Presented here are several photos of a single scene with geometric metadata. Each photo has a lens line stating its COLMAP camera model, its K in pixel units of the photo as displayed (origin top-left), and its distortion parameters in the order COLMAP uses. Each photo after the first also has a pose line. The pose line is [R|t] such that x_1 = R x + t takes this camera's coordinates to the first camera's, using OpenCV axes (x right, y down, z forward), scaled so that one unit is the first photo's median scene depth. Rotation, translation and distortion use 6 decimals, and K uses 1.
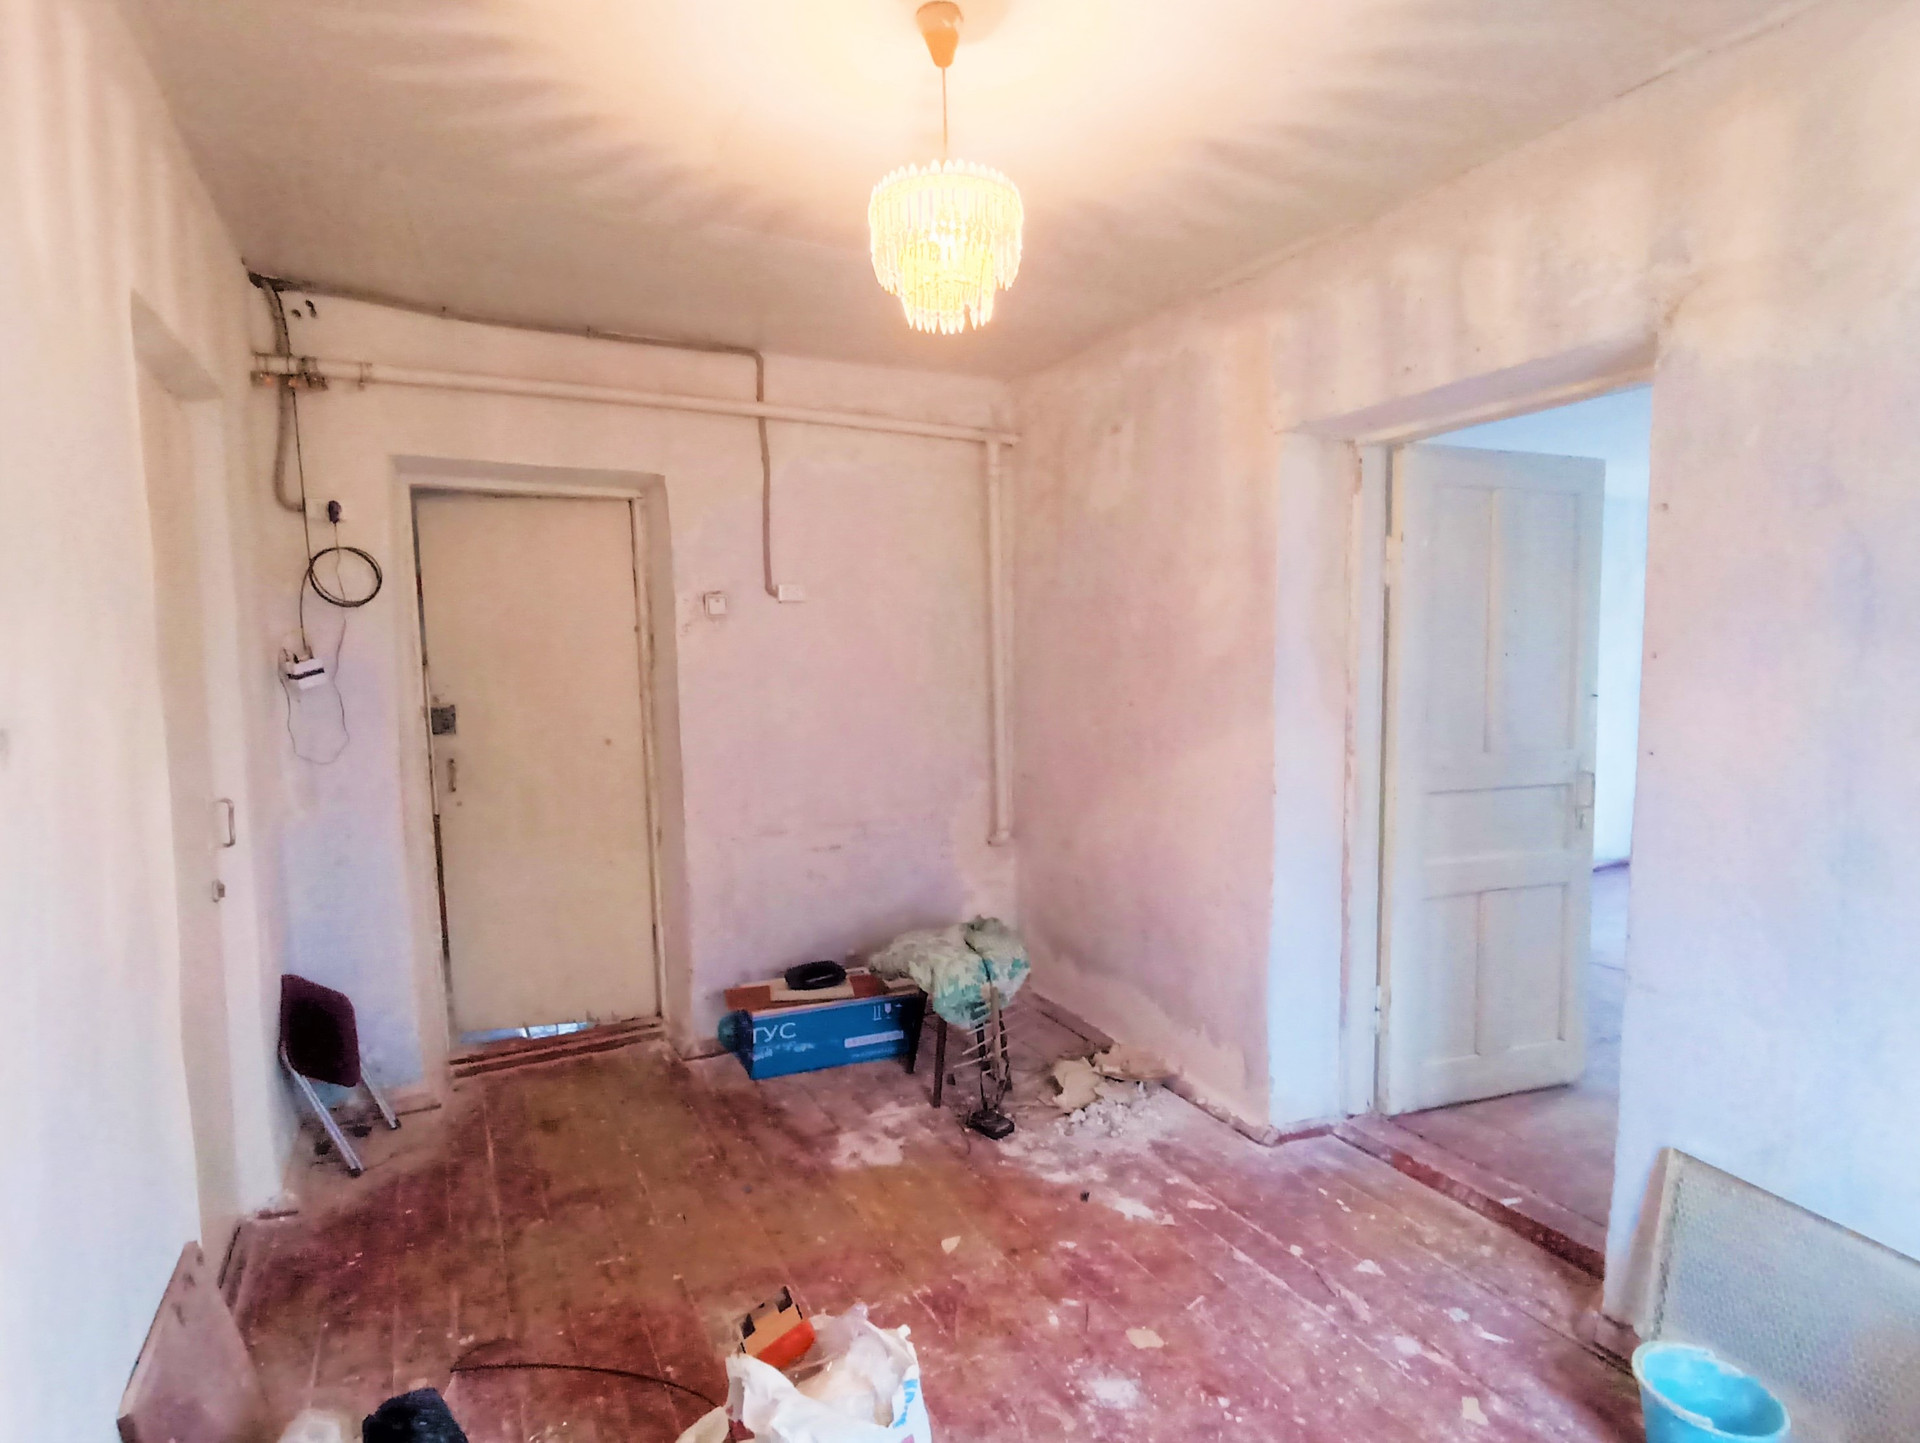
lens RADIAL K [[900.3, 0, 950.3], [0, 900.3, 726.4], [0, 0, 1]] dist [-0.005807, -0.000084]
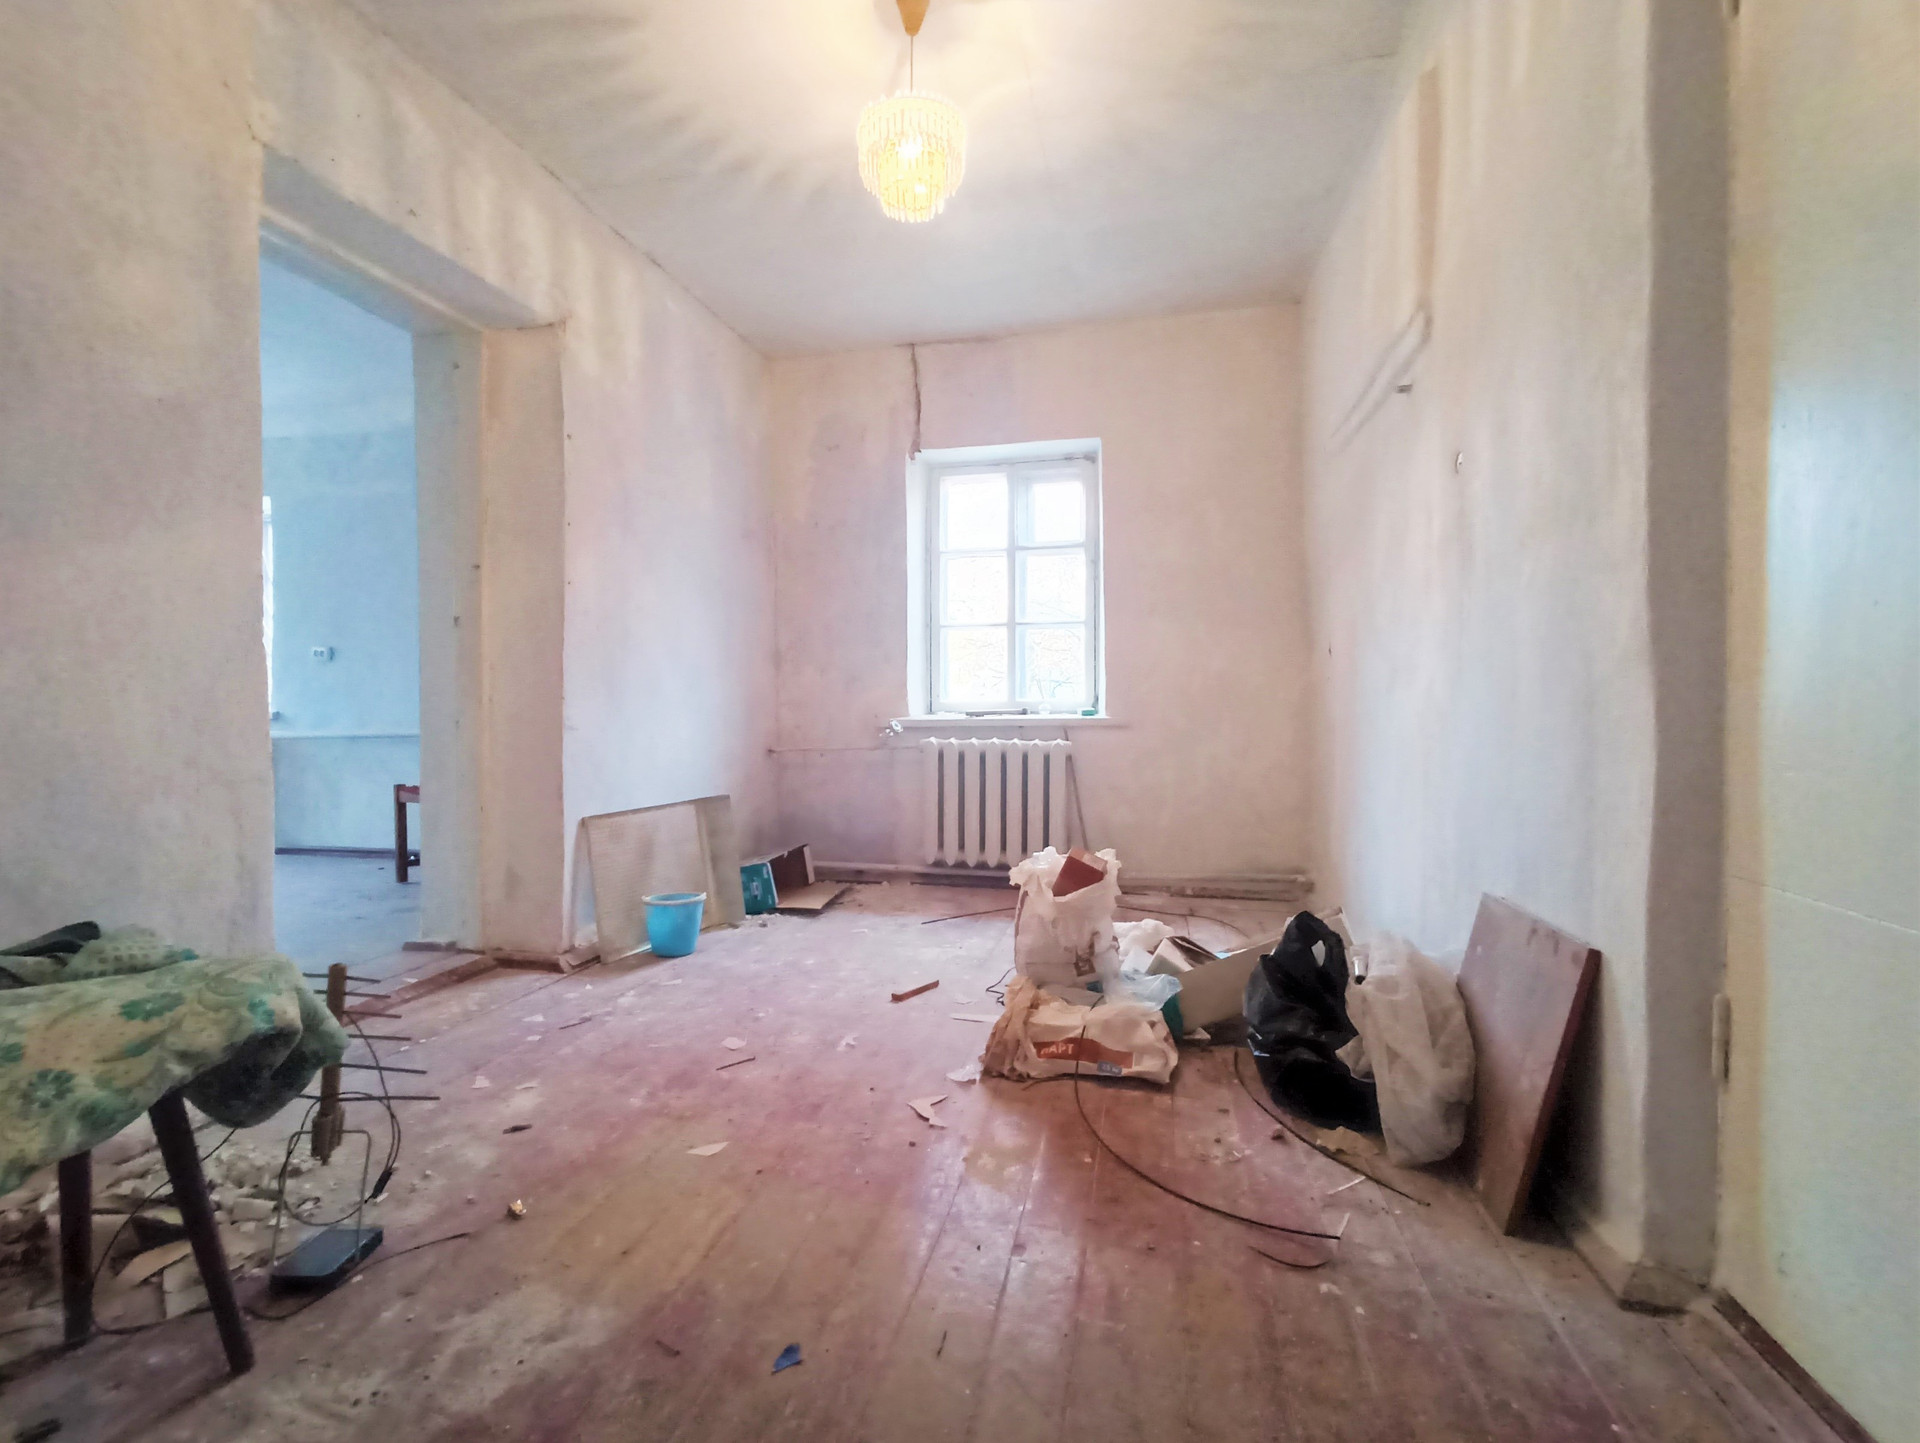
lens RADIAL K [[900.3, 0, 950.3], [0, 900.3, 726.4], [0, 0, 1]] dist [-0.005807, -0.000084]
pose [[-0.738425, 0.010228, 0.674258, -0.763593], [0.069479, 0.995717, 0.060988, 0.216977], [-0.670746, 0.091882, -0.735973, 1.594510]]
